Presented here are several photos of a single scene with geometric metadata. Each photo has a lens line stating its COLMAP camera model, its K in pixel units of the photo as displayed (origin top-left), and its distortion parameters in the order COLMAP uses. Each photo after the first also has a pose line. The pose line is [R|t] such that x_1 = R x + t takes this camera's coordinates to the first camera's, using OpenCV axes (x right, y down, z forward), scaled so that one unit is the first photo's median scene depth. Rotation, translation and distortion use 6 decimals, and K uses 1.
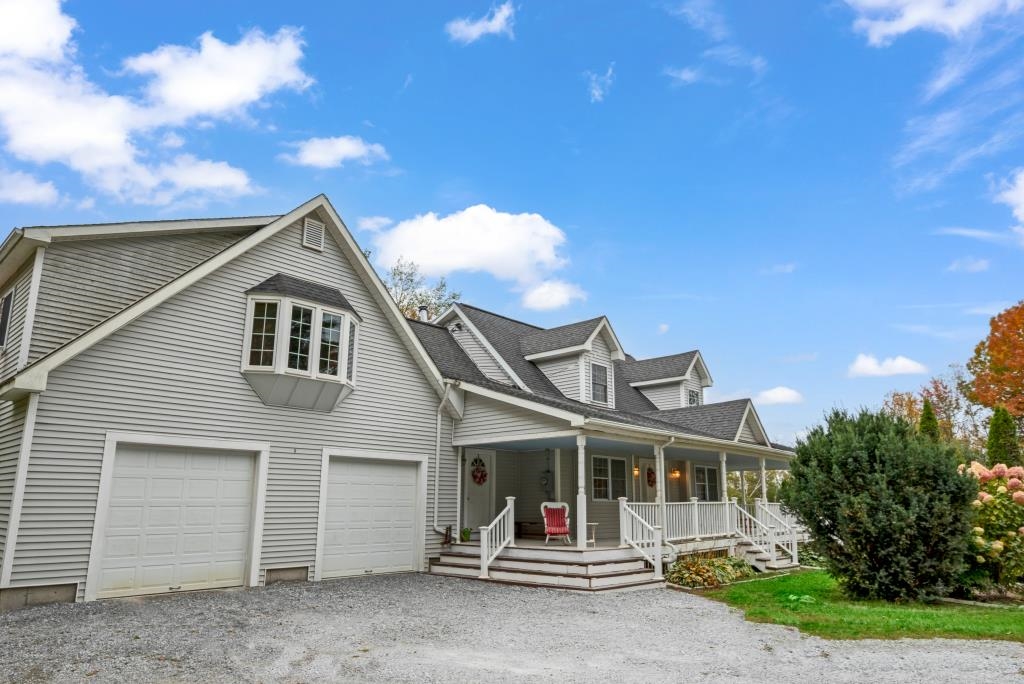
lens RADIAL K [[646.1, 0, 512.6], [0, 646.1, 358.0], [0, 0, 1]] dist [0.002273, 0.000122]
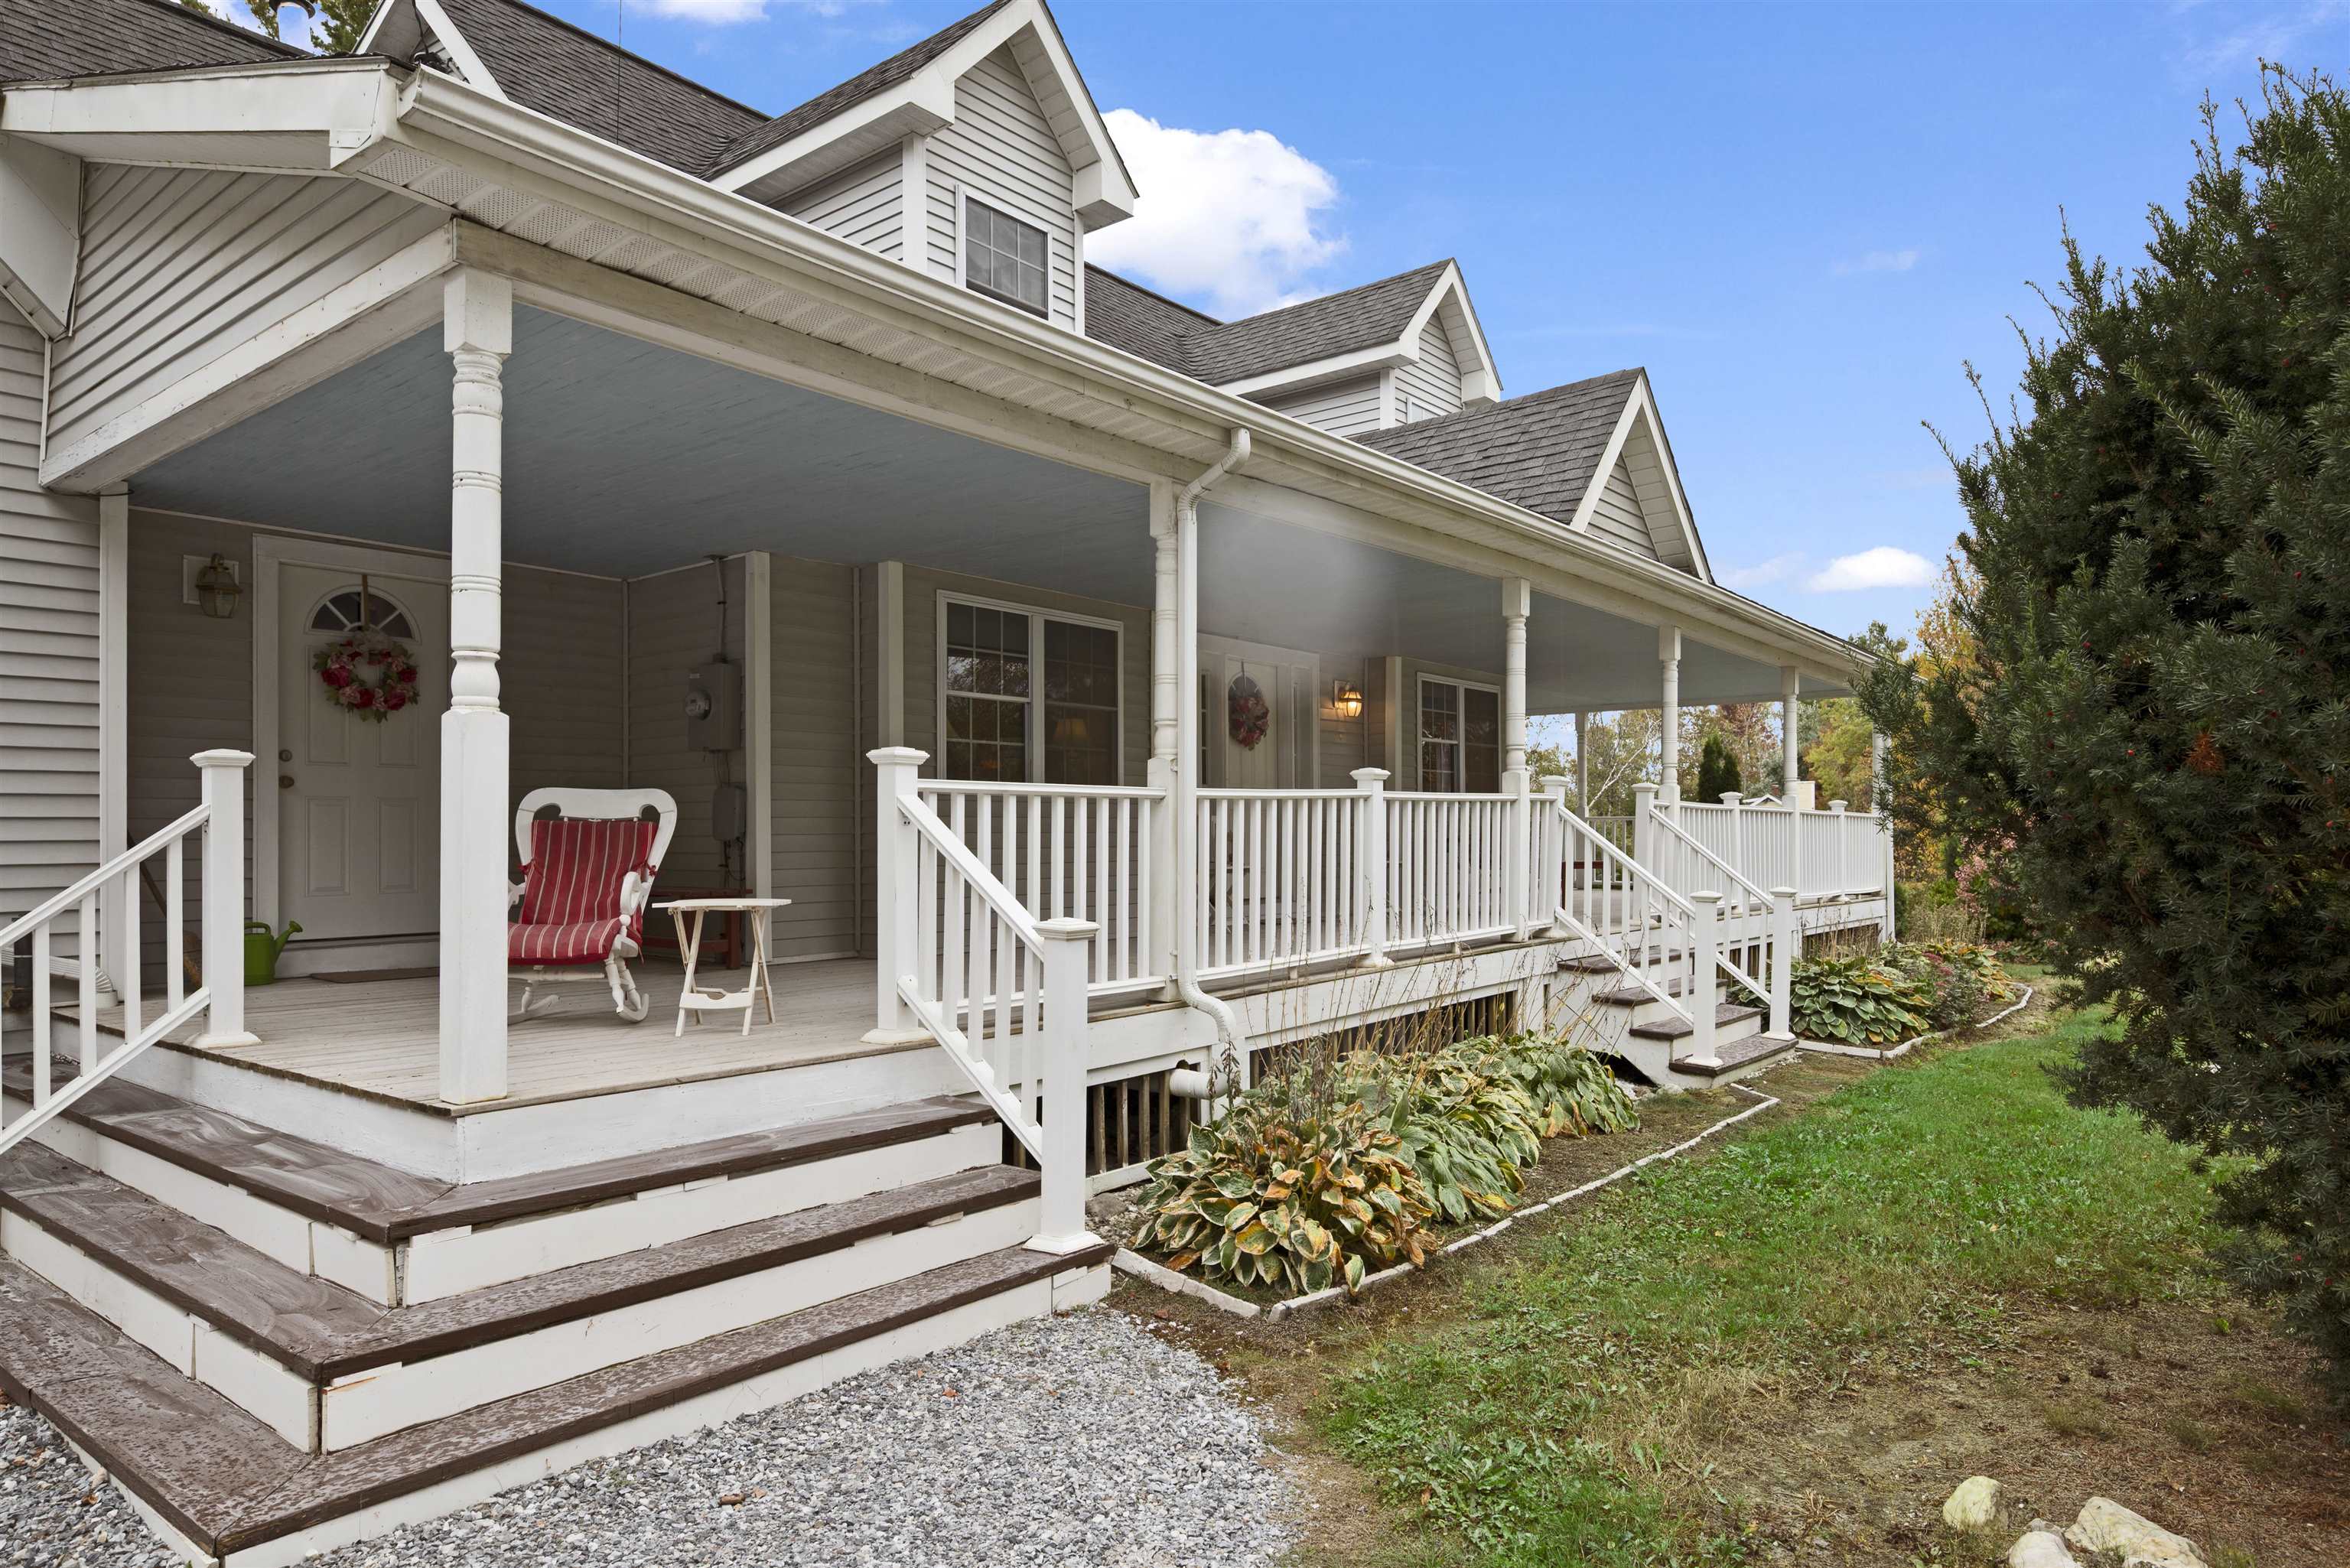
lens RADIAL K [[1438.5, 0, 1175.0], [0, 1438.5, 784.0], [0, 0, 1]] dist [0.001527, -0.000011]
pose [[0.997640, -0.005666, 0.068433, 0.192863], [-0.007301, 0.982190, 0.187749, 0.138475], [-0.068278, -0.187806, 0.979830, 0.565570]]
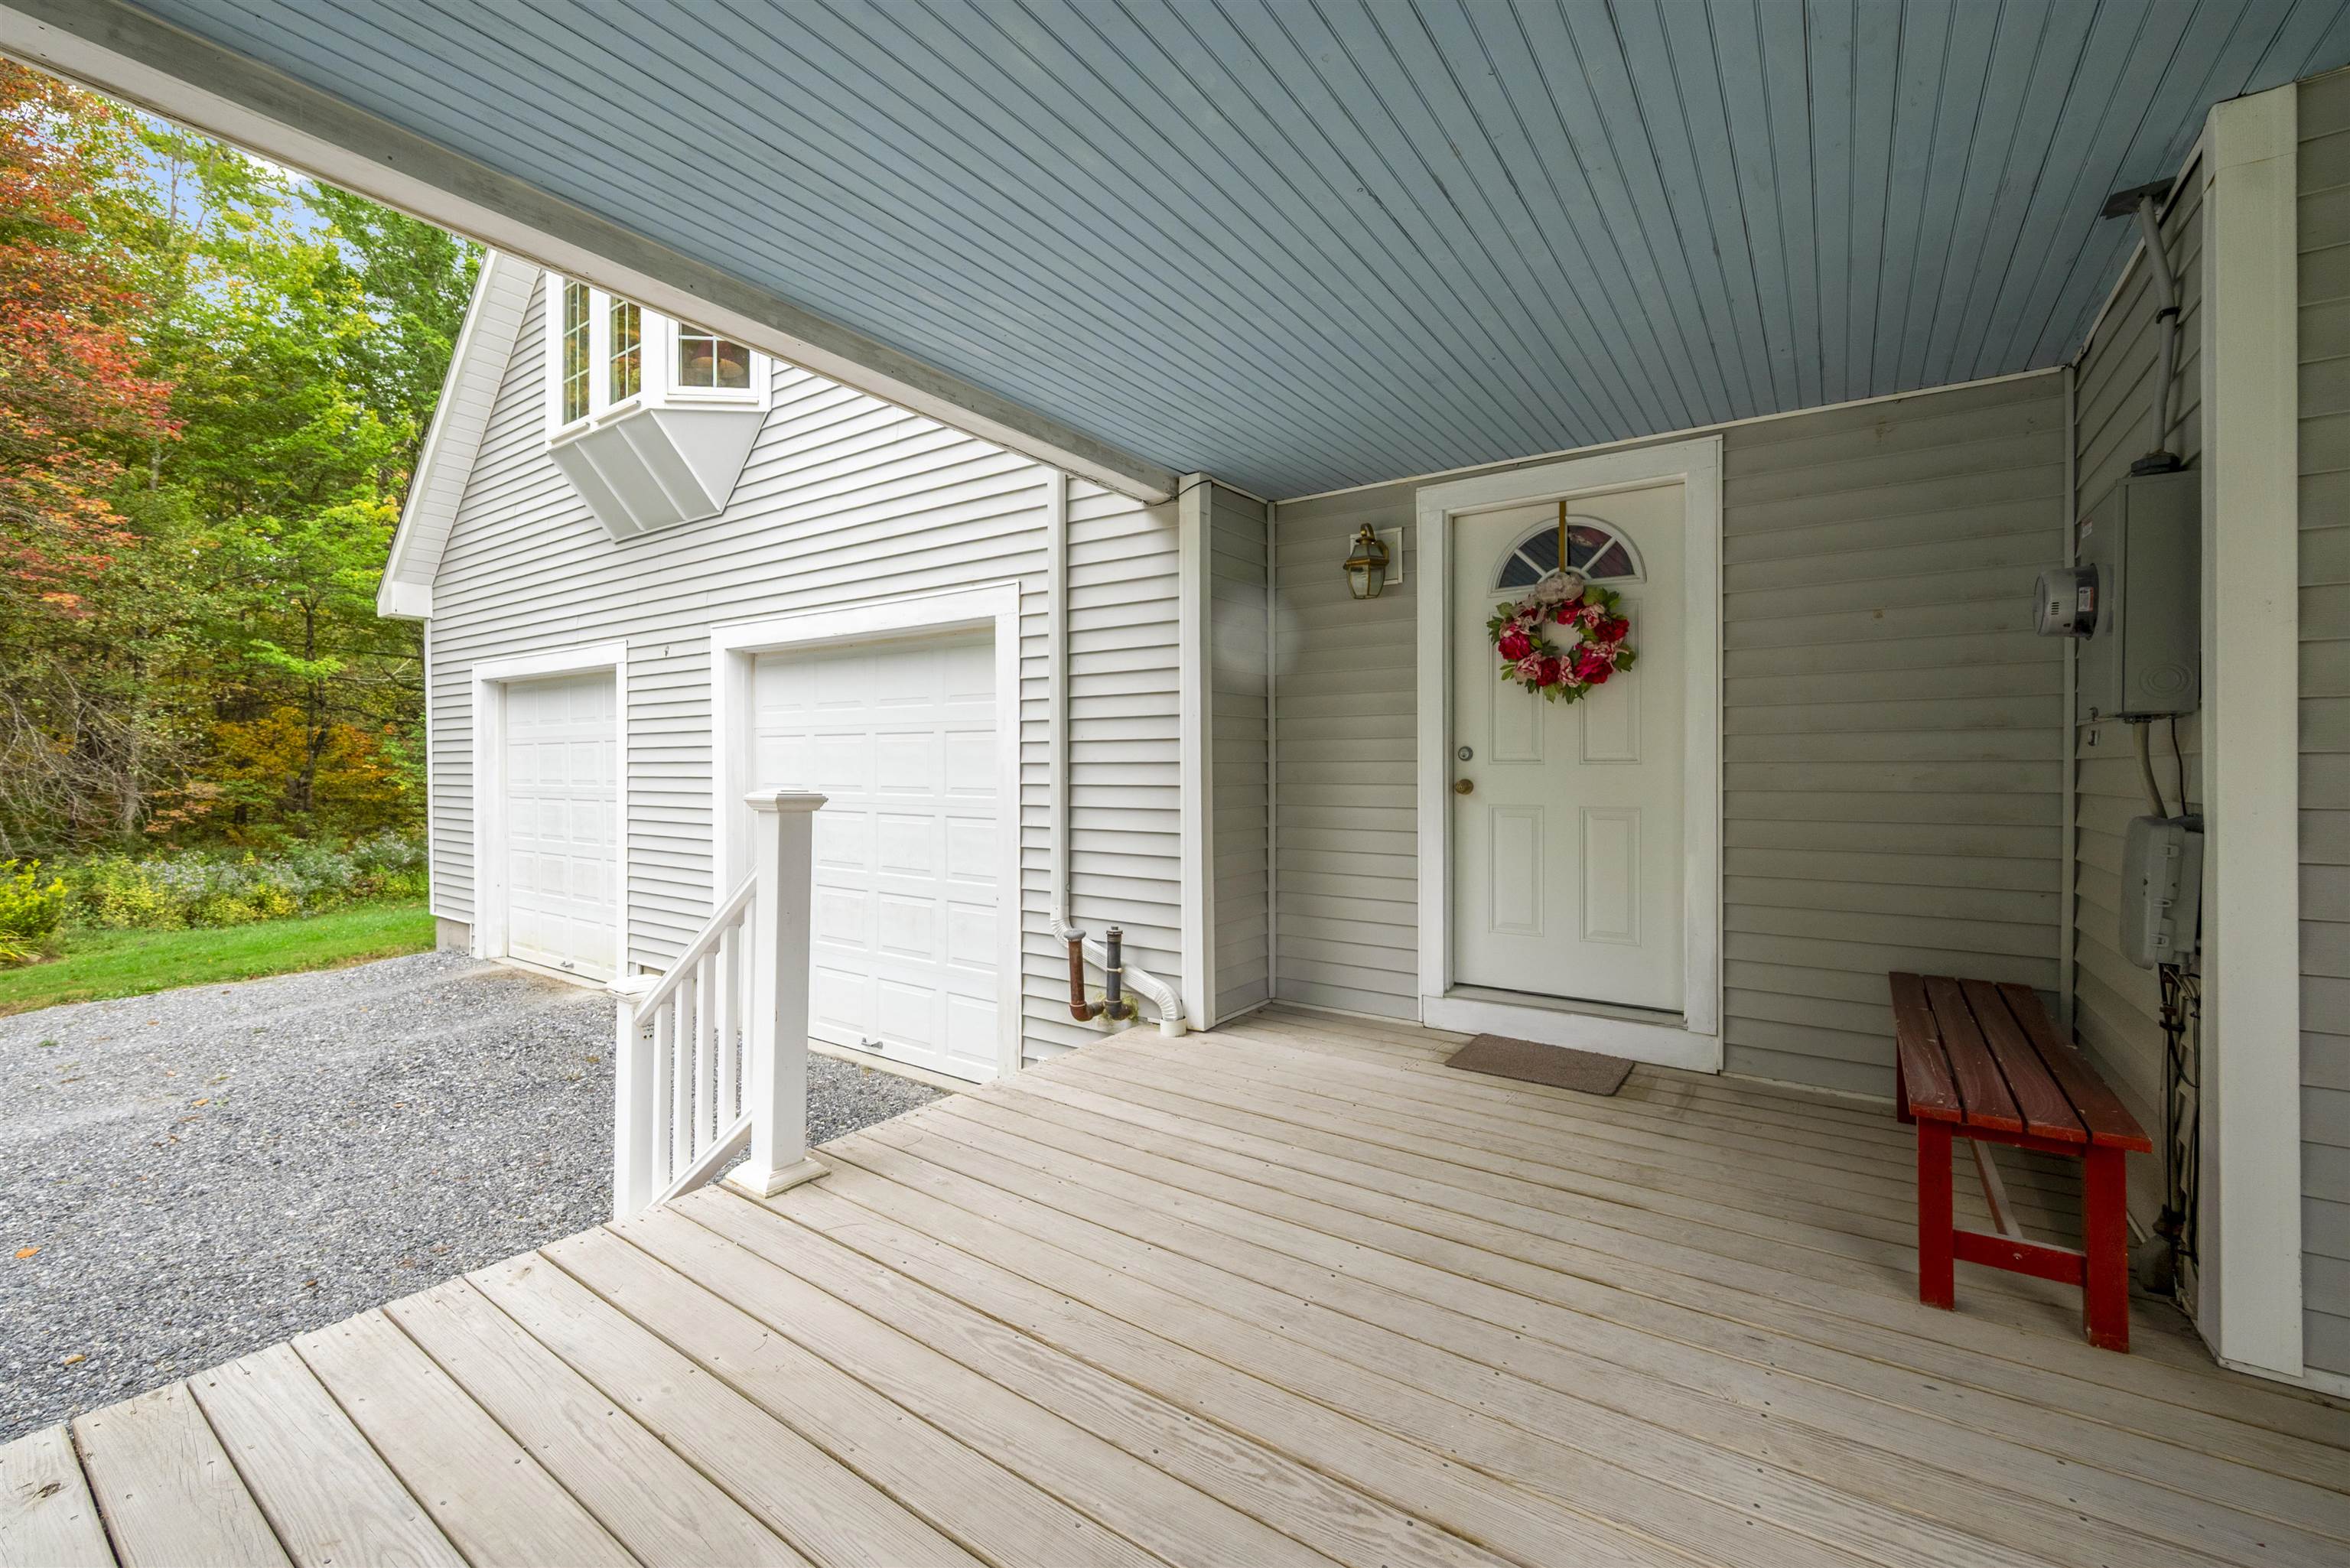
lens RADIAL K [[952.2, 0, 1175.0], [0, 952.2, 784.0], [0, 0, 1]] dist [-0.000997, -0.000125]
pose [[0.137426, 0.014355, -0.990408, 0.172557], [0.217445, 0.975066, 0.044305, 0.202008], [0.966350, -0.221448, 0.130878, 0.953010]]
